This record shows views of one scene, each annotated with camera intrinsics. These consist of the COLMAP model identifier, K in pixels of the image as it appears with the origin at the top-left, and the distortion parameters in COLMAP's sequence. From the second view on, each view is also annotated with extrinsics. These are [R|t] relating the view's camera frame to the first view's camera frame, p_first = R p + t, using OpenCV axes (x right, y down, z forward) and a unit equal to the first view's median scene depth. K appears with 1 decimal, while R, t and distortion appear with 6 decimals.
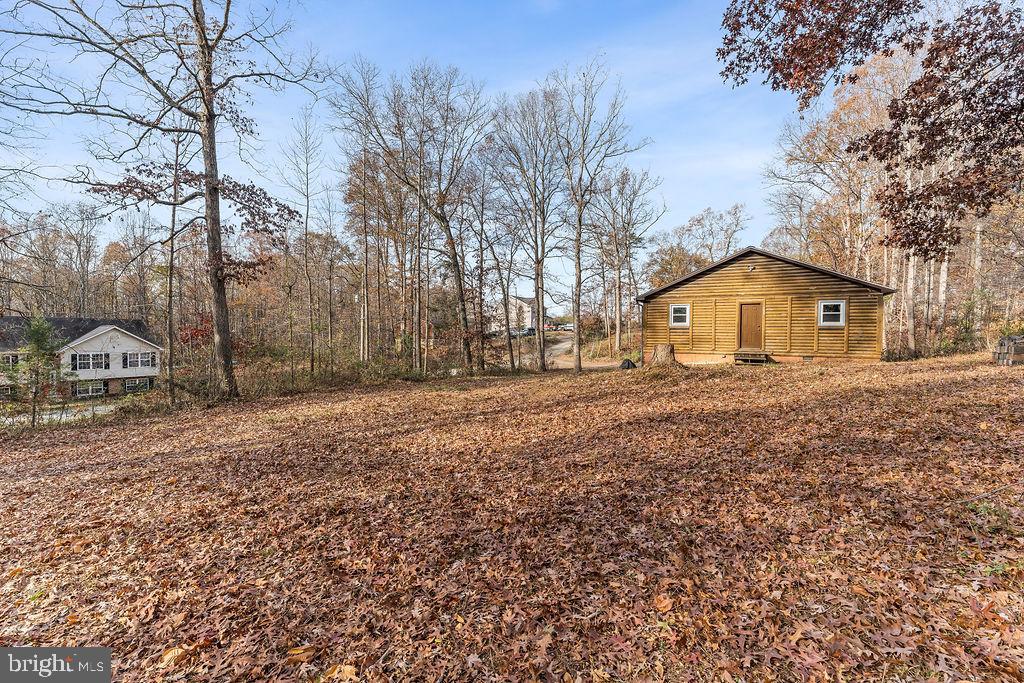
lens RADIAL K [[439.2, 0, 515.9], [0, 439.2, 344.2], [0, 0, 1]] dist [-0.000600, 0.000094]
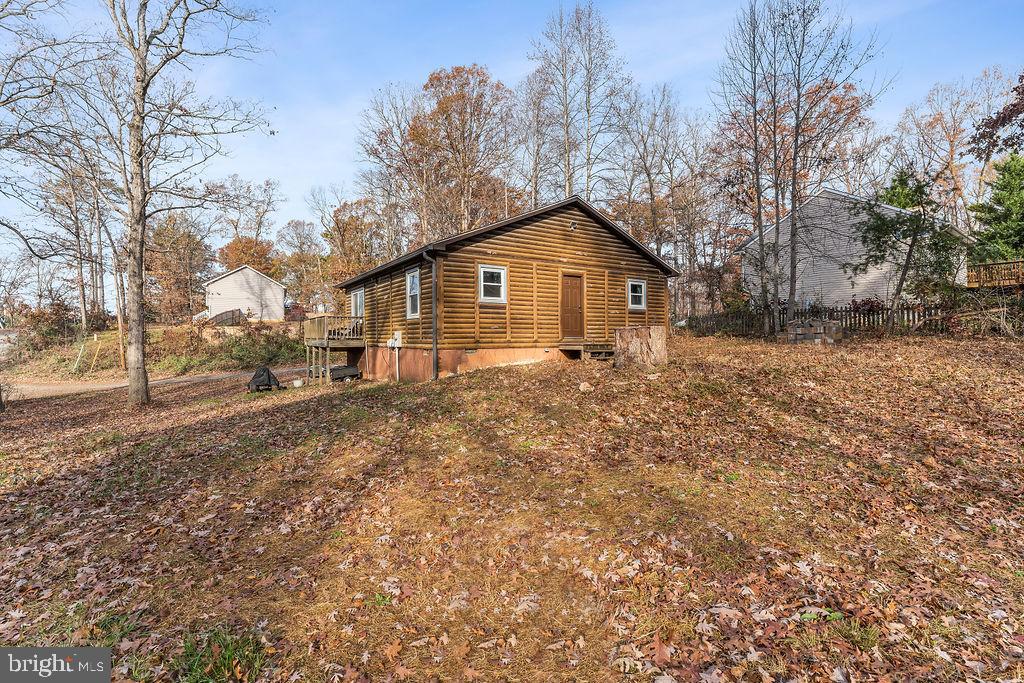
lens RADIAL K [[439.2, 0, 513.3], [0, 439.2, 335.6], [0, 0, 1]] dist [-0.000600, 0.000094]
pose [[0.478265, -0.012376, 0.878128, -0.145383], [0.025543, 0.999674, 0.000177, 0.003829], [-0.877844, 0.022346, 0.478425, 0.749043]]
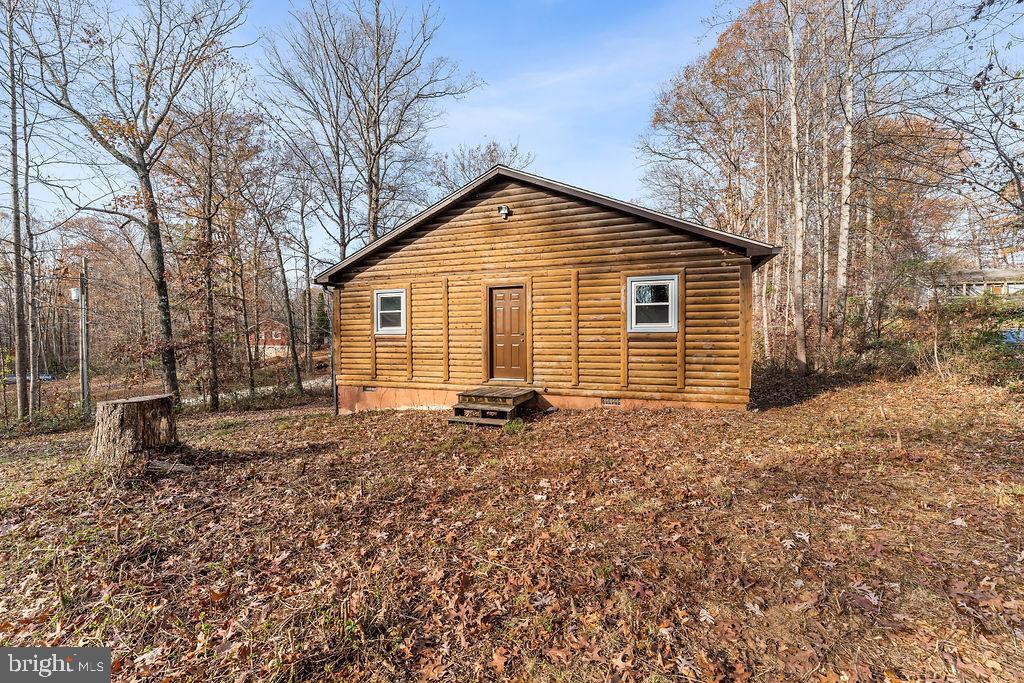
lens RADIAL K [[422.2, 0, 511.6], [0, 422.2, 344.8], [0, 0, 1]] dist [-0.003455, -0.000081]
pose [[0.989689, -0.018324, 0.142056, 0.476529], [0.018124, 0.999832, 0.002703, -0.029665], [-0.142082, -0.000100, 0.989855, 0.544463]]
